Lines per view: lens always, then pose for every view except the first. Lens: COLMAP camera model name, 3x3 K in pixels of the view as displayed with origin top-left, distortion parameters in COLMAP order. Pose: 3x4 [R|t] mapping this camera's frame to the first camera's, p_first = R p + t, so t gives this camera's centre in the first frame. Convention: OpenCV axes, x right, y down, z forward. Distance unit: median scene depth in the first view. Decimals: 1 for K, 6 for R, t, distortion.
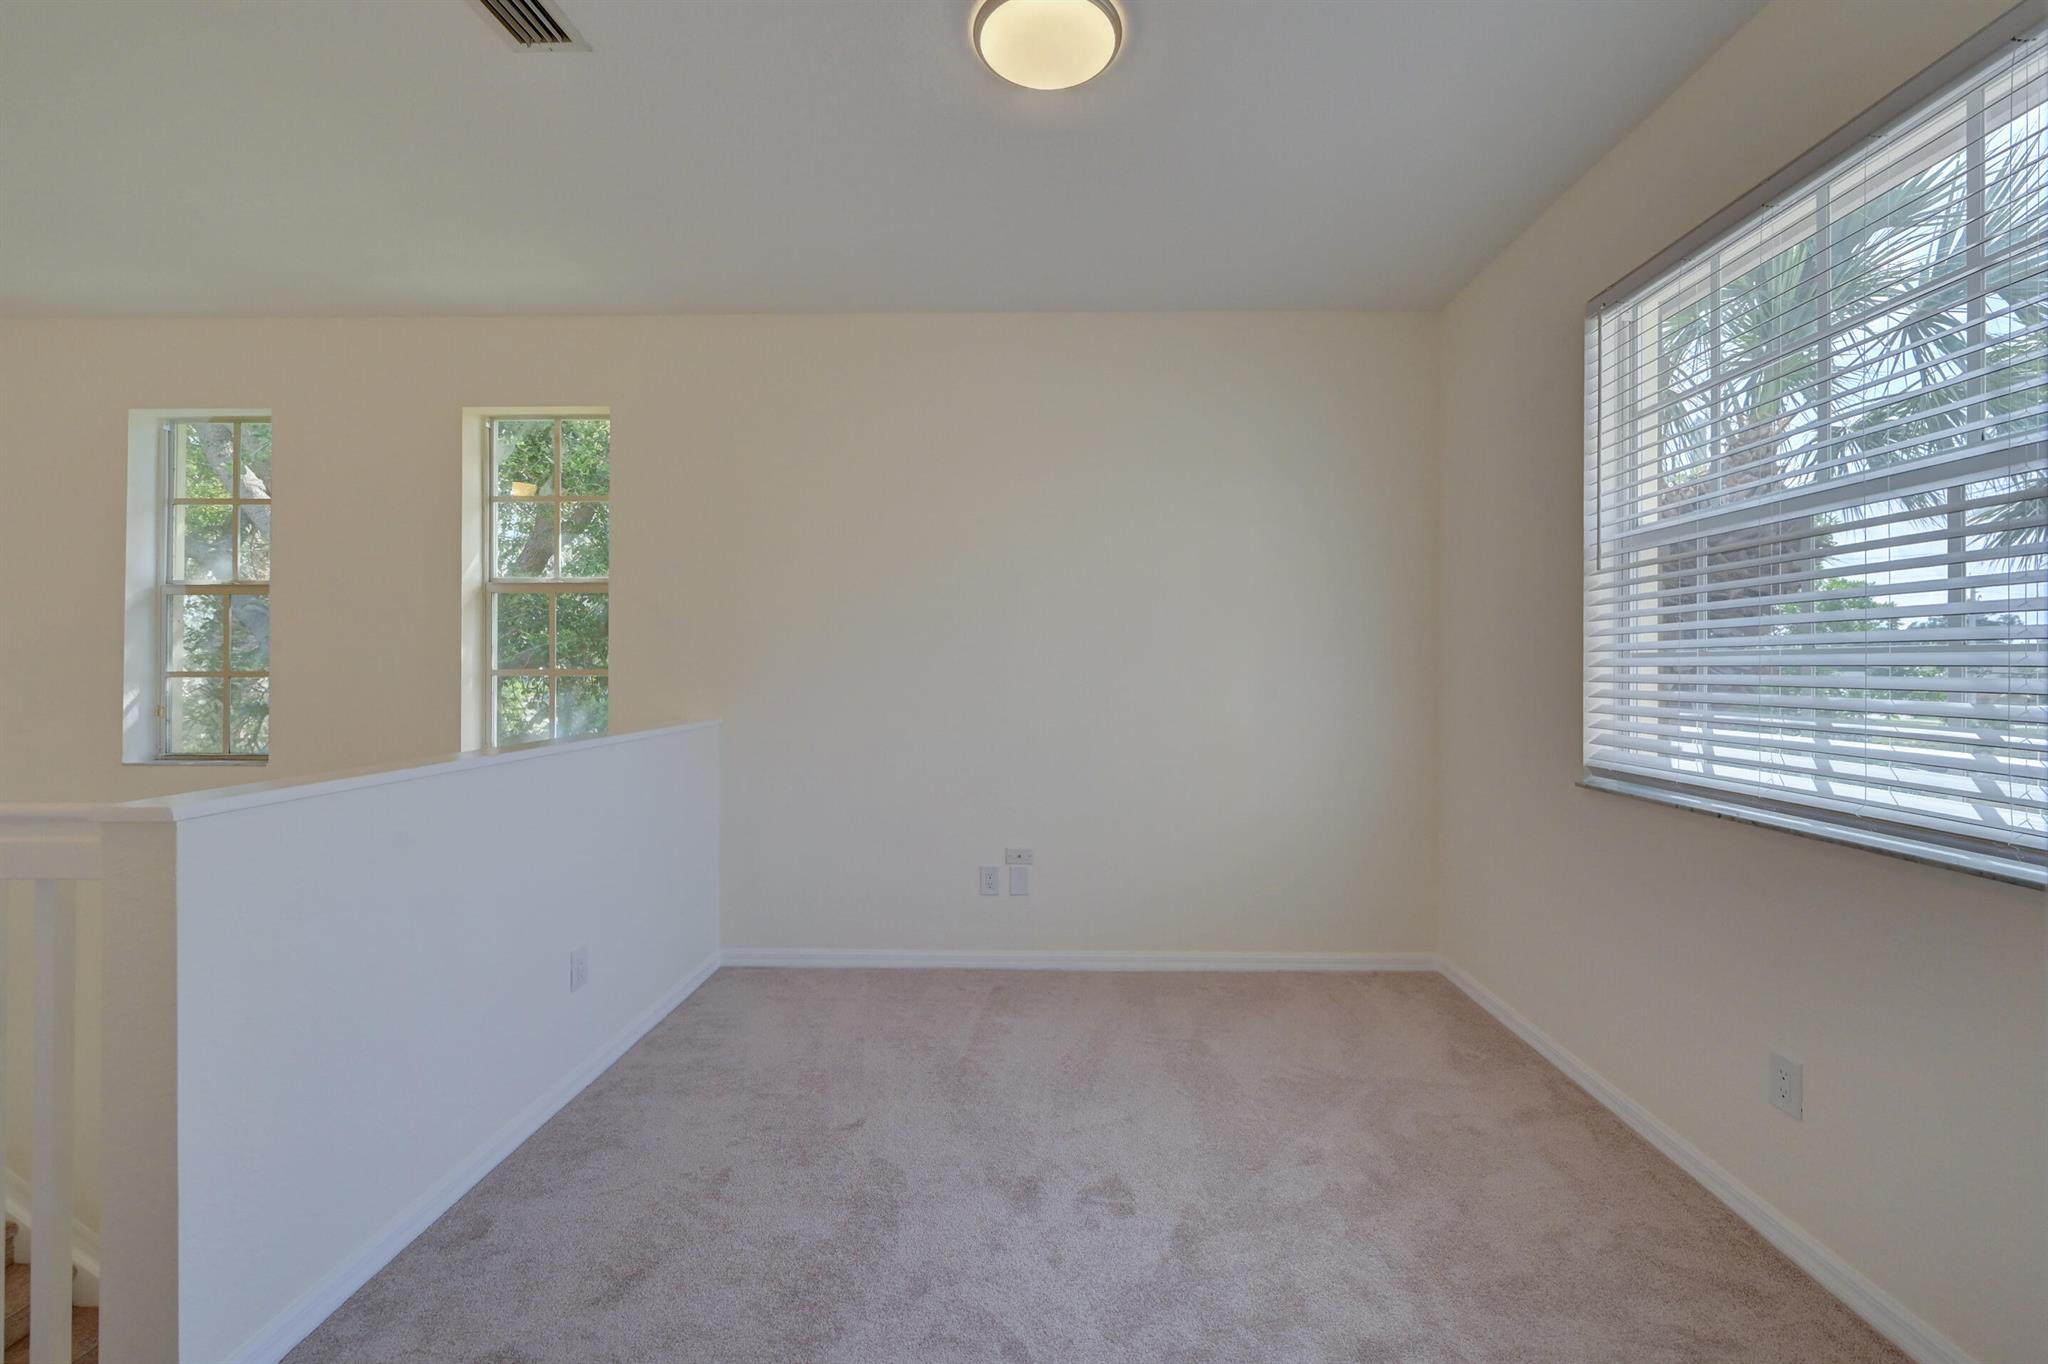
lens RADIAL K [[824.6, 0, 1026.1], [0, 824.6, 675.9], [0, 0, 1]] dist [0.003133, 0.000032]
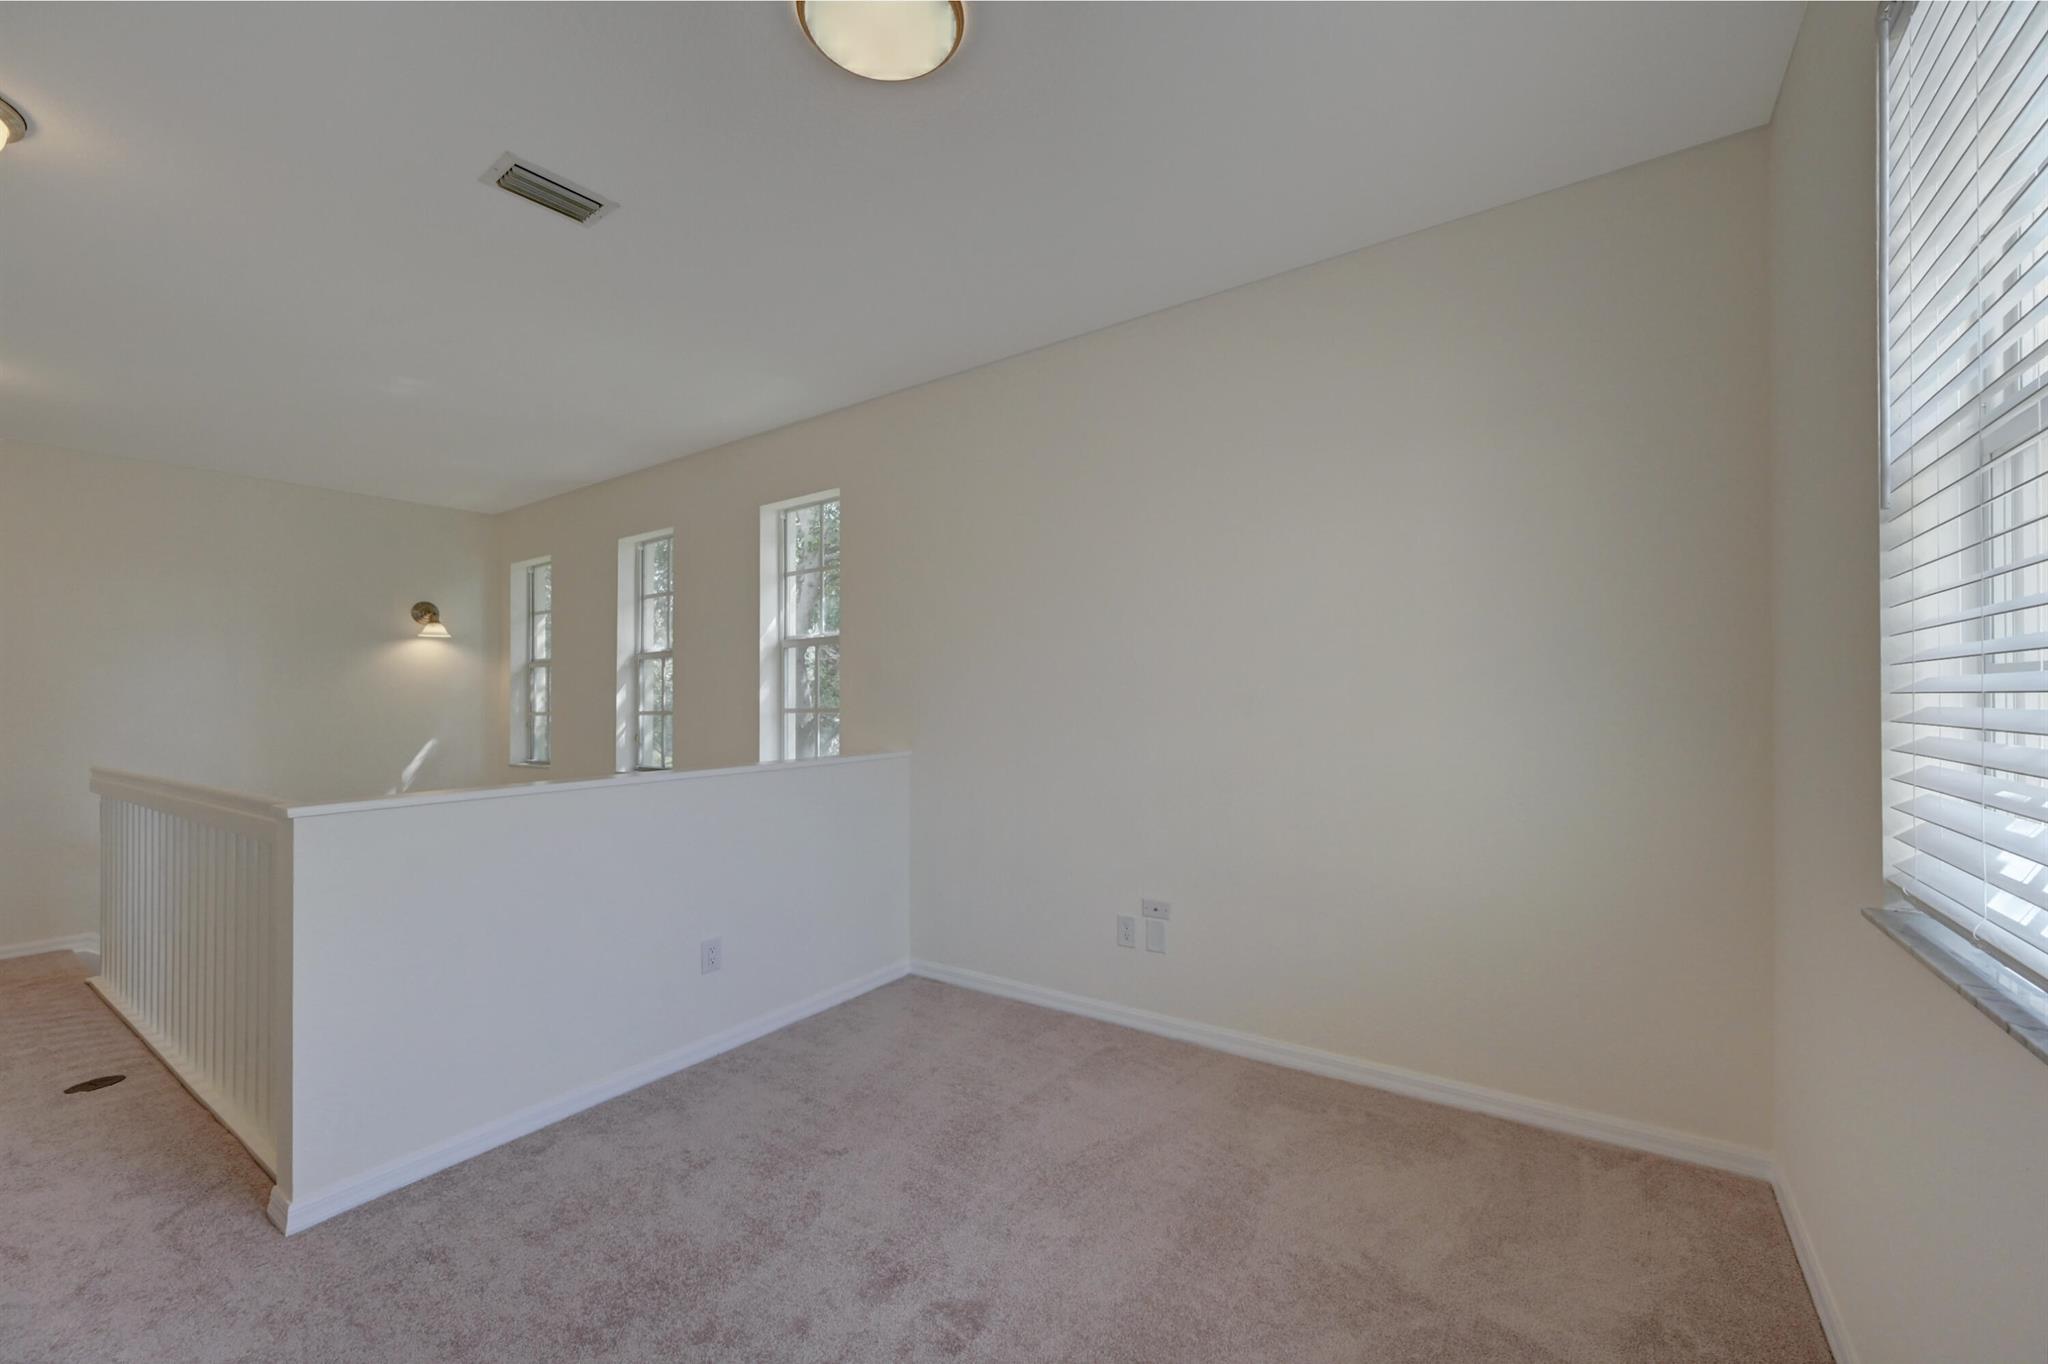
lens RADIAL K [[784.3, 0, 1023.8], [0, 784.3, 702.6], [0, 0, 1]] dist [0.004721, 0.000119]
pose [[0.844209, -0.012102, -0.535878, 0.366157], [0.010586, 0.999927, -0.005904, -0.006530], [0.535910, -0.000688, 0.844275, 0.207183]]
